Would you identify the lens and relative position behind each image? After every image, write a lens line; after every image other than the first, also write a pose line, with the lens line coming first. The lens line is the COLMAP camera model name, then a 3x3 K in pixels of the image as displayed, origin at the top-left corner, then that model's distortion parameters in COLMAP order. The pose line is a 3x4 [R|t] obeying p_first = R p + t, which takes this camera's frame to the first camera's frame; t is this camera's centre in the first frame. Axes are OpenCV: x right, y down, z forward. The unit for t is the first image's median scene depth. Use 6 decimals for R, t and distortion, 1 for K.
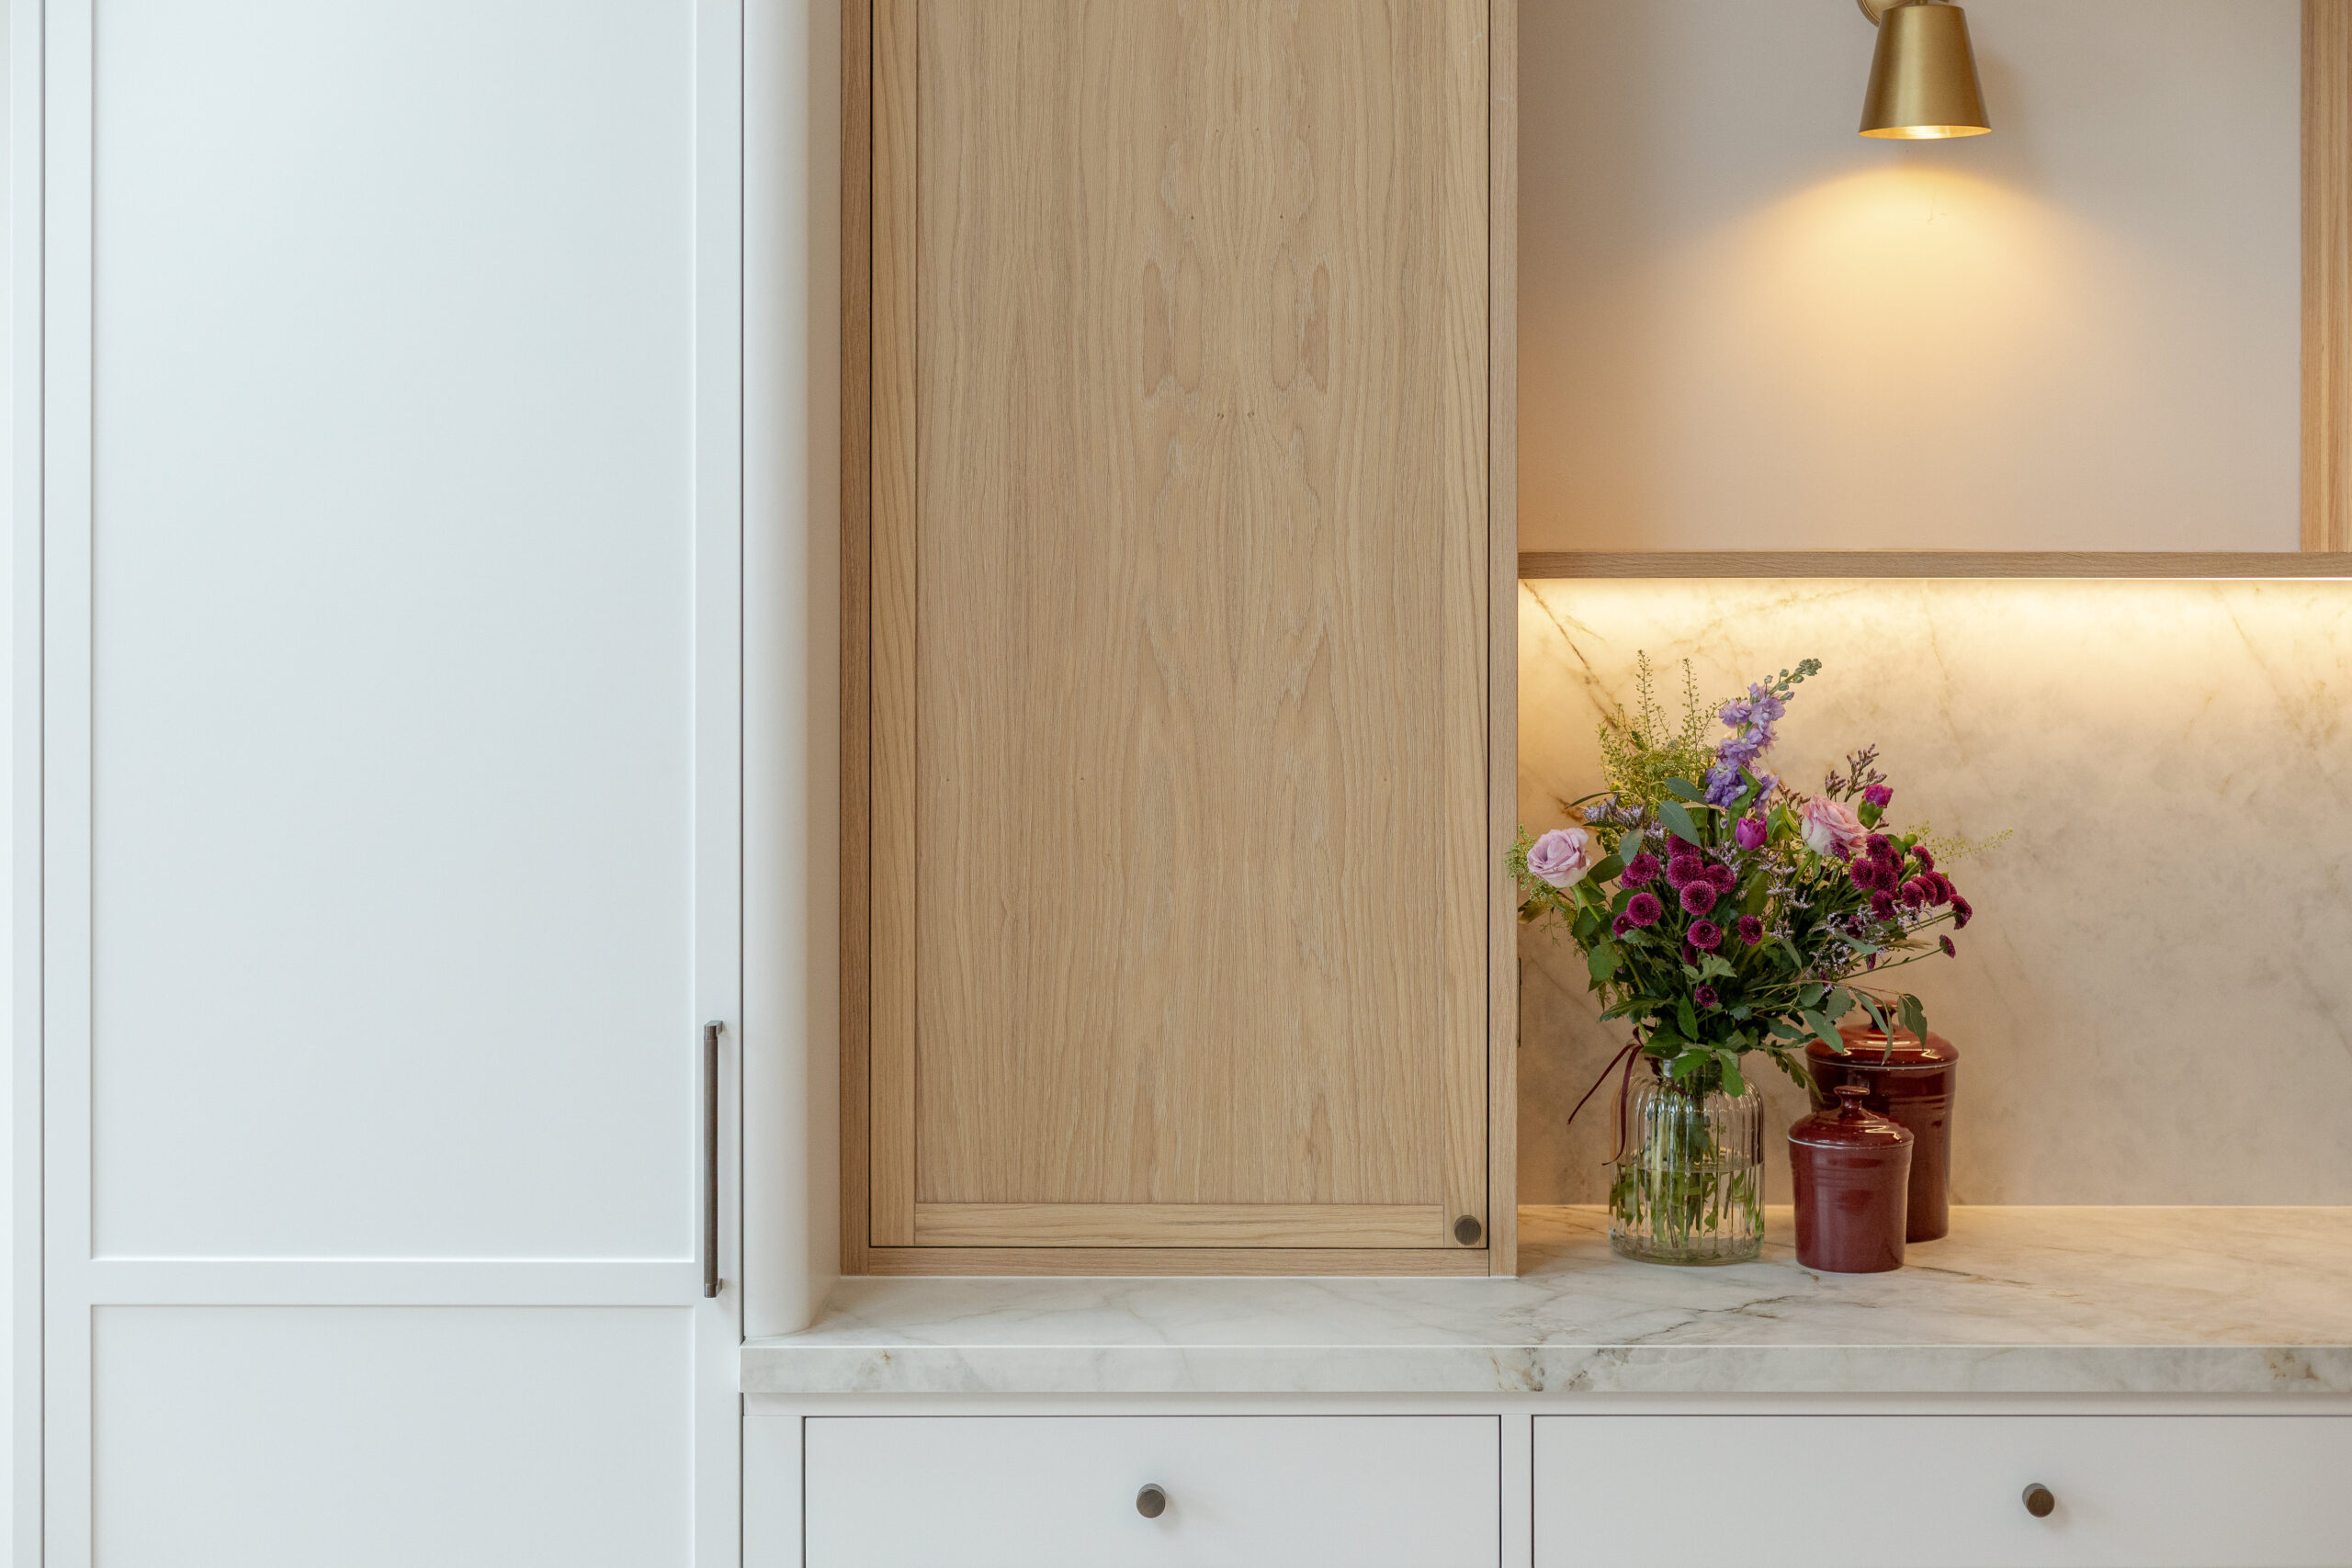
lens RADIAL K [[3442.6, 0, 1339.7], [0, 3442.6, 498.4], [0, 0, 1]] dist [0.011835, -0.097244]
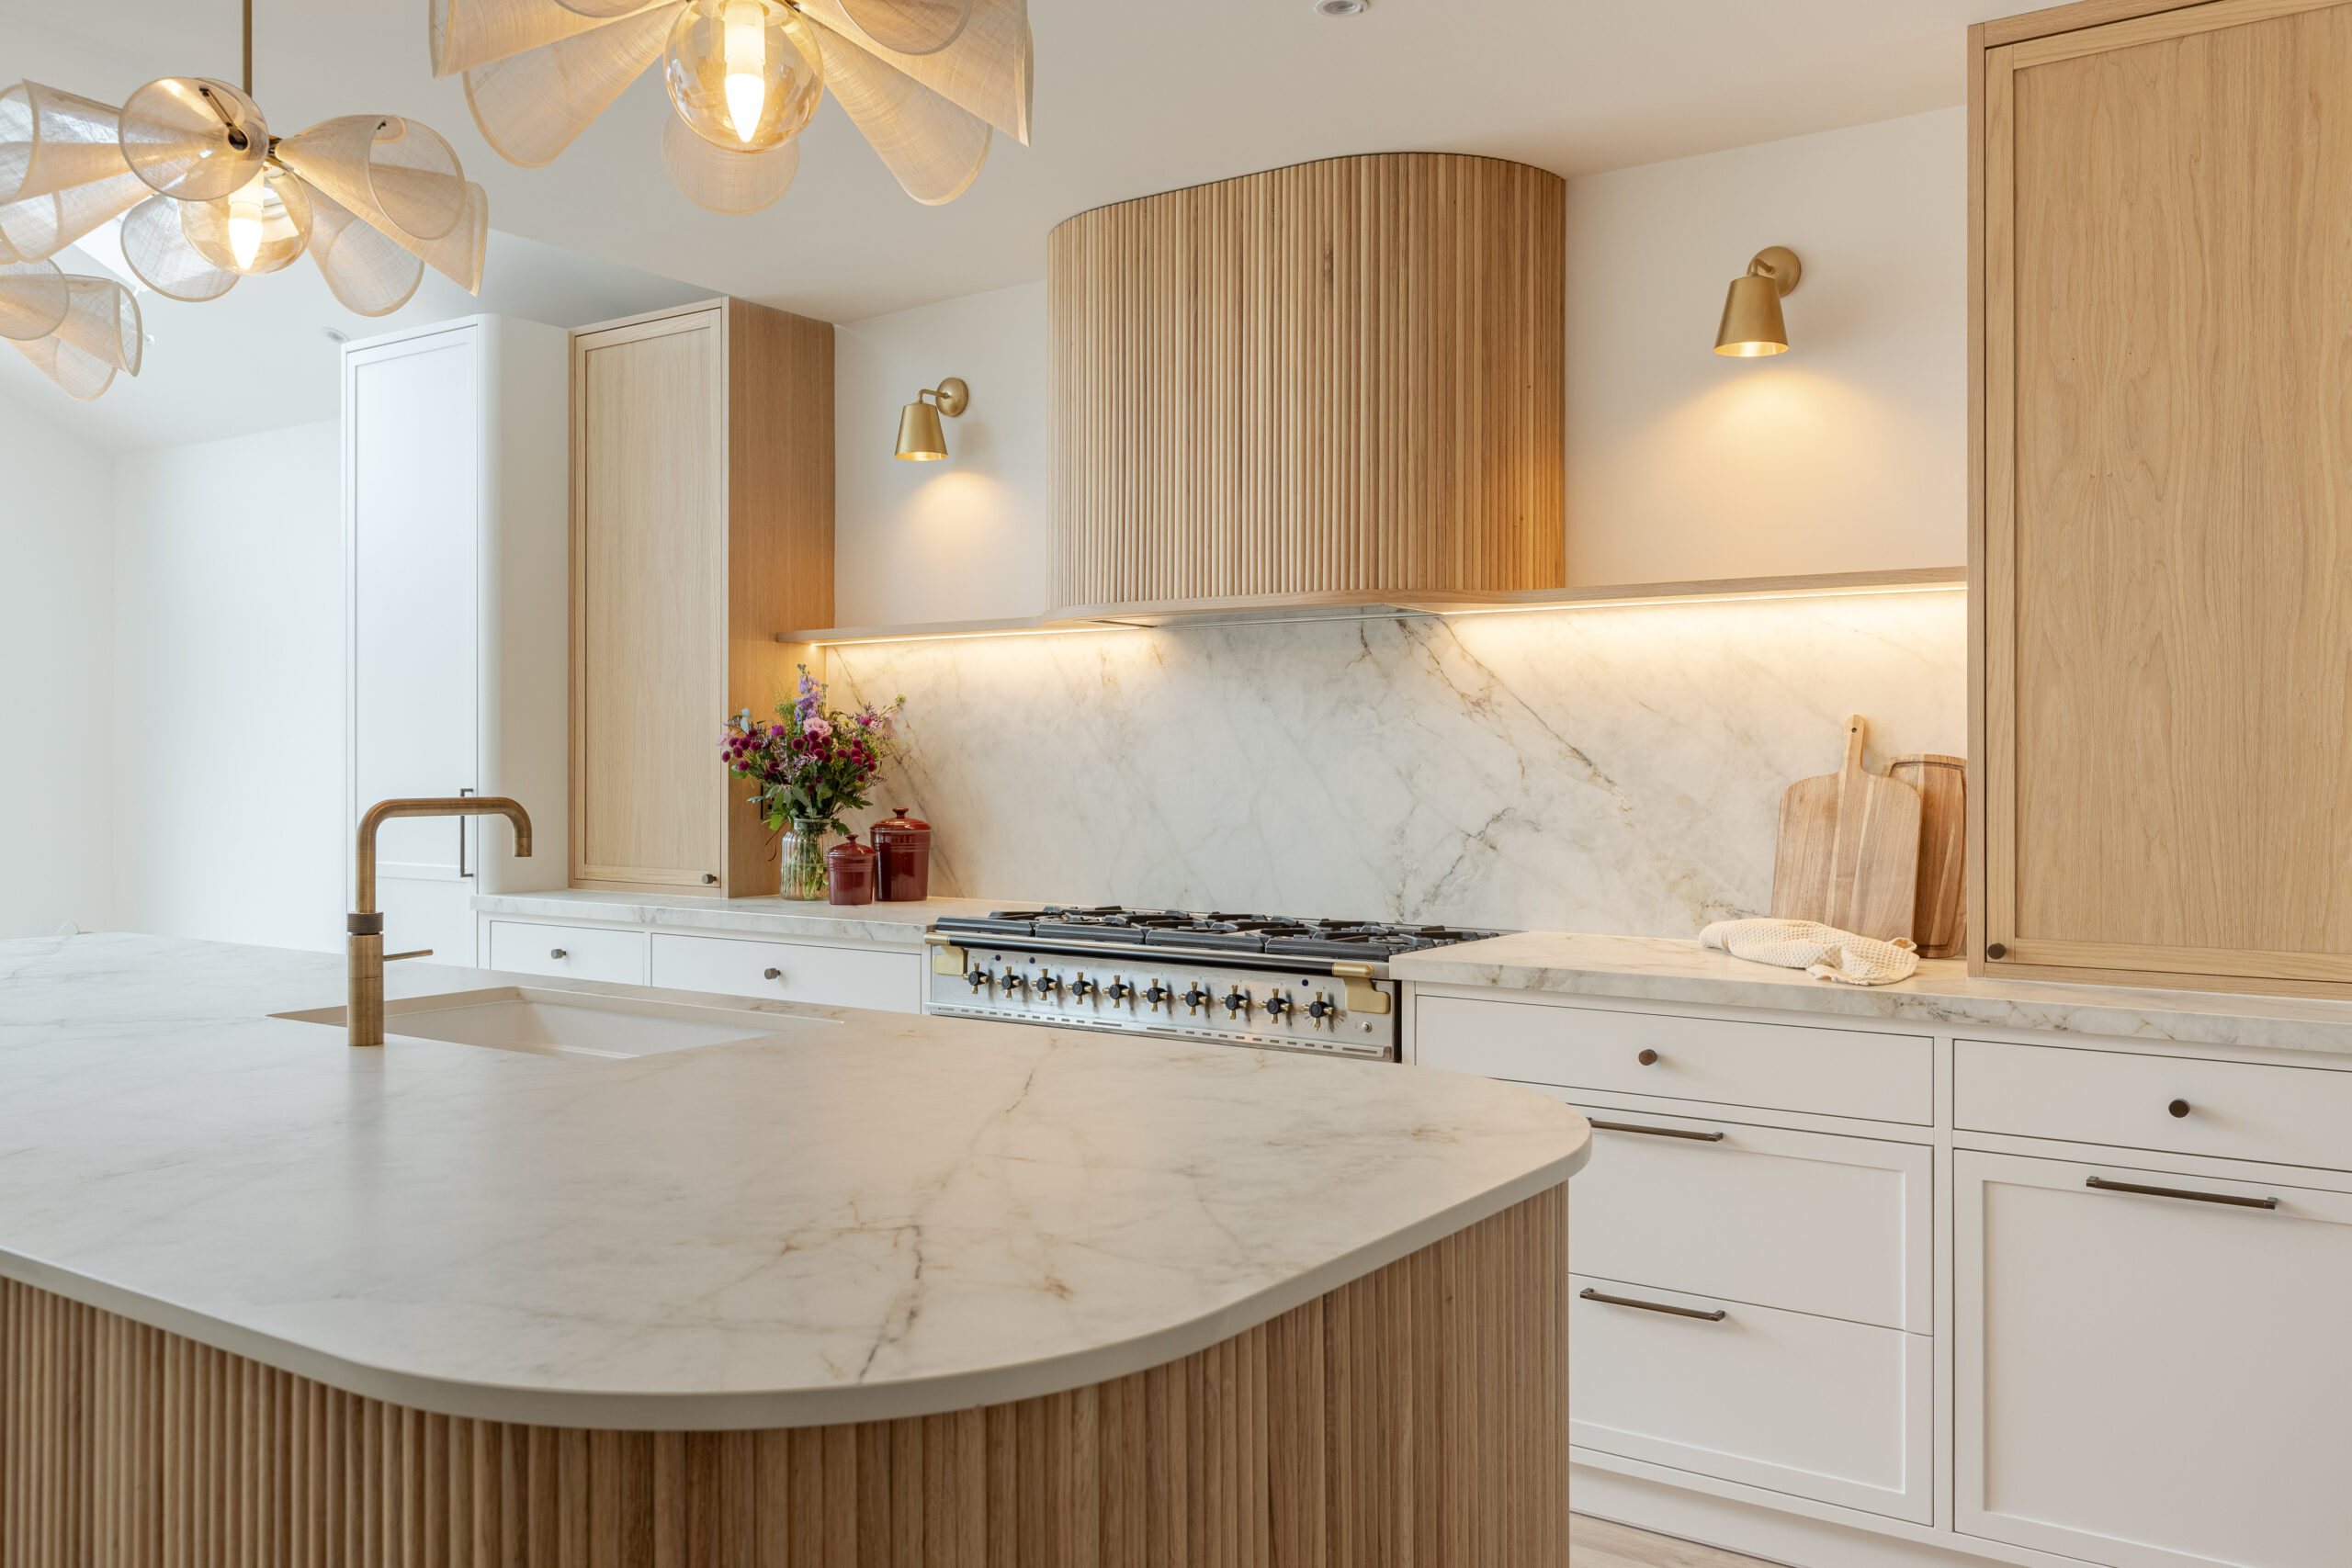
lens RADIAL K [[1833.5, 0, 1176.9], [0, 1833.5, 735.2], [0, 0, 1]] dist [0.009100, -0.005828]
pose [[0.815069, -0.012241, -0.579234, 1.158552], [0.005667, 0.999897, -0.013156, 0.119694], [0.579336, 0.007441, 0.815055, 0.040572]]
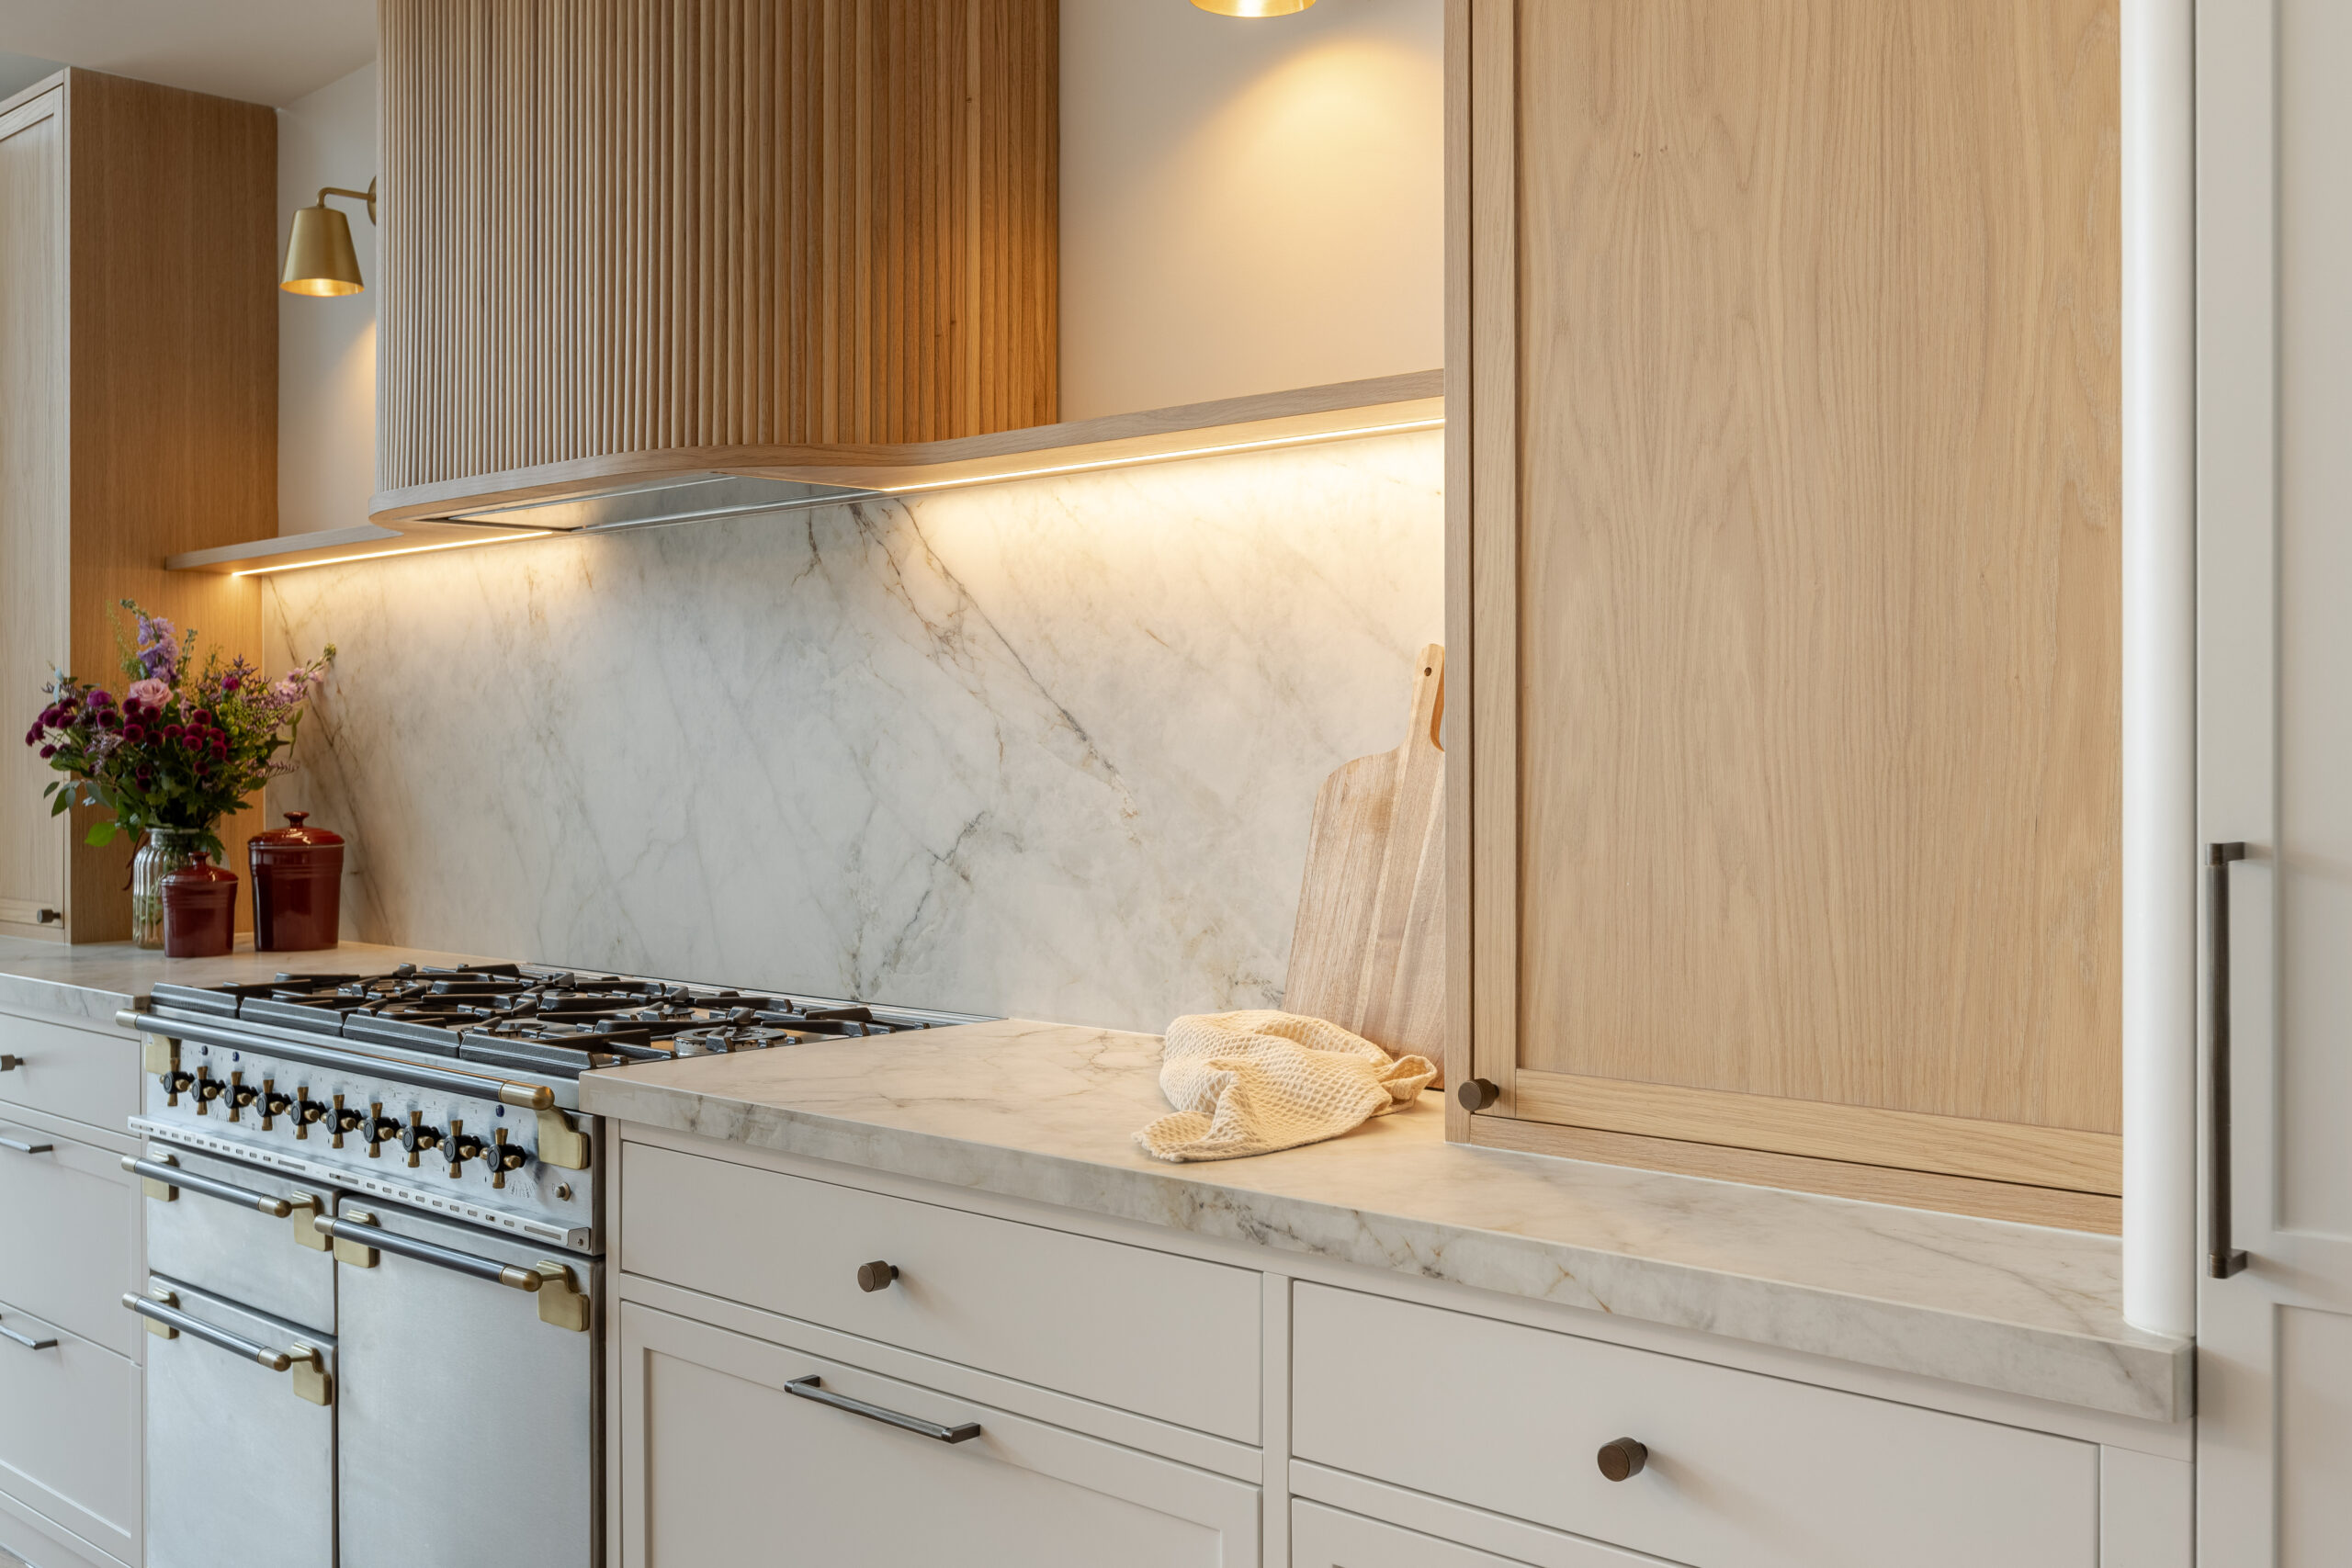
lens RADIAL K [[2251.7, 0, 1169.1], [0, 2251.7, 720.1], [0, 0, 1]] dist [-0.011627, 0.018352]
pose [[0.720610, -0.017039, -0.693131, 1.299188], [0.012982, 0.999854, -0.011082, 0.127248], [0.693219, -0.001012, 0.720726, 0.542290]]
